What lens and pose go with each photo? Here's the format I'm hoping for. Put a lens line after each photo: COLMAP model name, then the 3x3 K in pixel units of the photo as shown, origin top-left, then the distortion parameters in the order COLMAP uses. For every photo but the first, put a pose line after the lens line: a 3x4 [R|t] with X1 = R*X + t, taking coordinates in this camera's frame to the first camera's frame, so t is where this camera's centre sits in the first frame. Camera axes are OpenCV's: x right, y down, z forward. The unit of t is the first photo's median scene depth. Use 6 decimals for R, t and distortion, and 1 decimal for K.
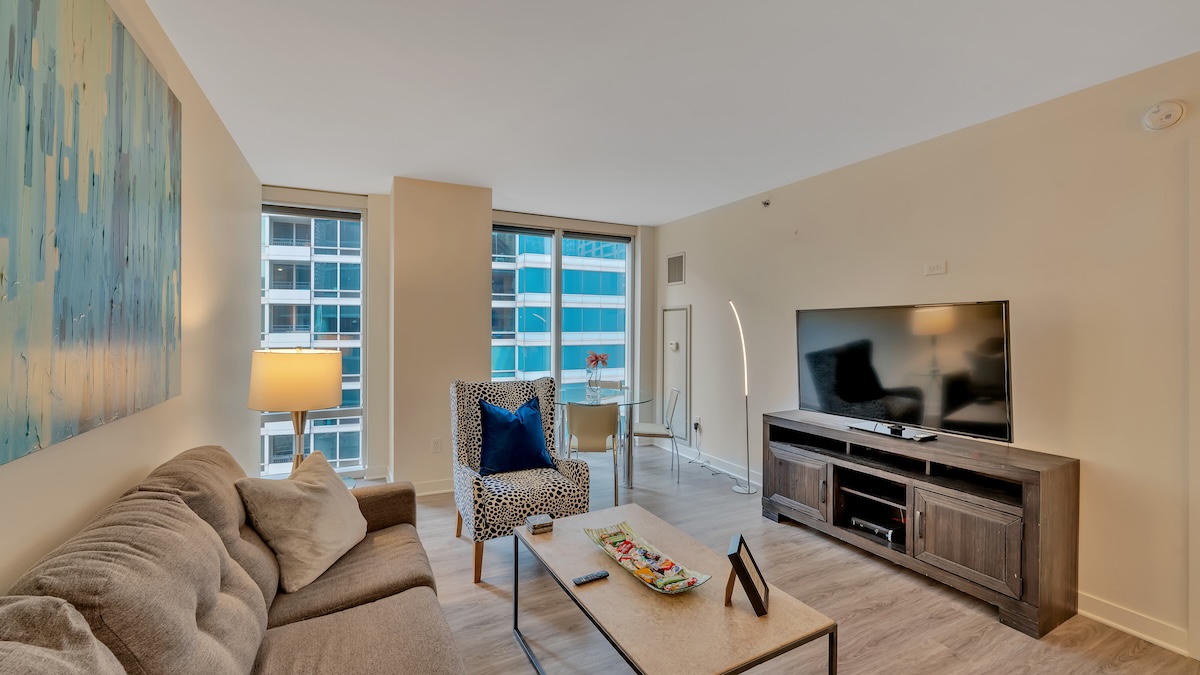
lens RADIAL K [[491.6, 0, 601.2], [0, 491.6, 330.7], [0, 0, 1]] dist [-0.001797, -0.000070]
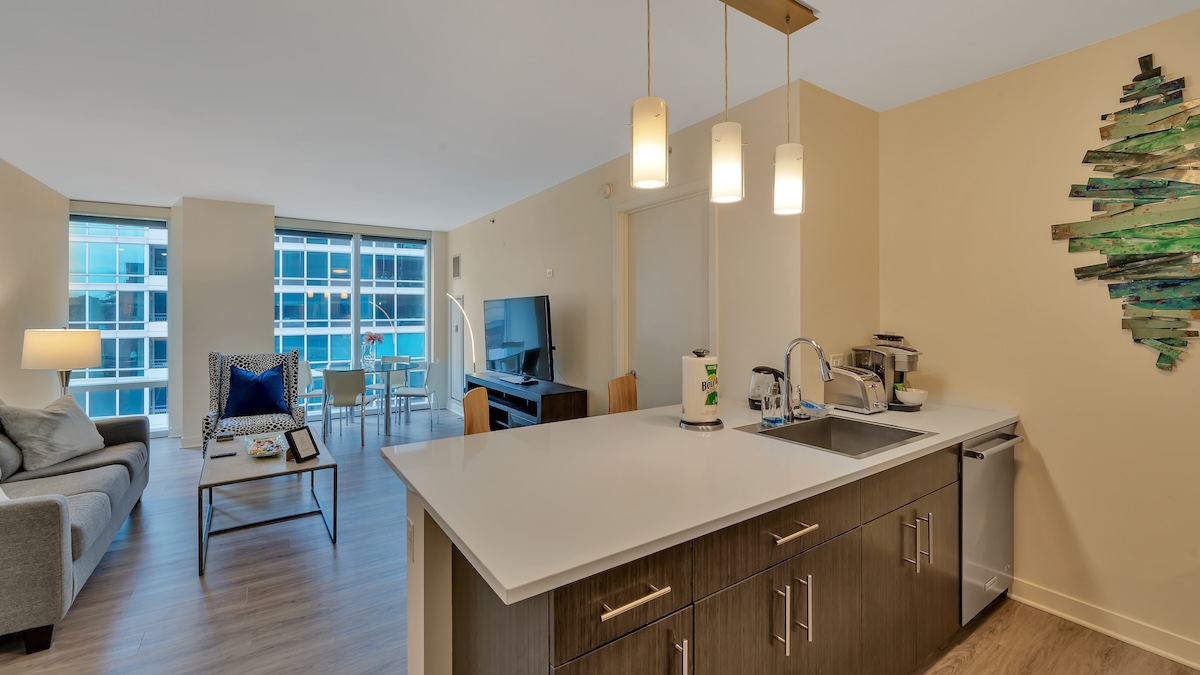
lens RADIAL K [[491.6, 0, 594.5], [0, 491.6, 315.3], [0, 0, 1]] dist [-0.001797, -0.000070]
pose [[0.991412, -0.005041, 0.130678, 0.592939], [0.005681, 0.999974, -0.004529, 0.010191], [-0.130651, 0.005233, 0.991415, -0.510511]]
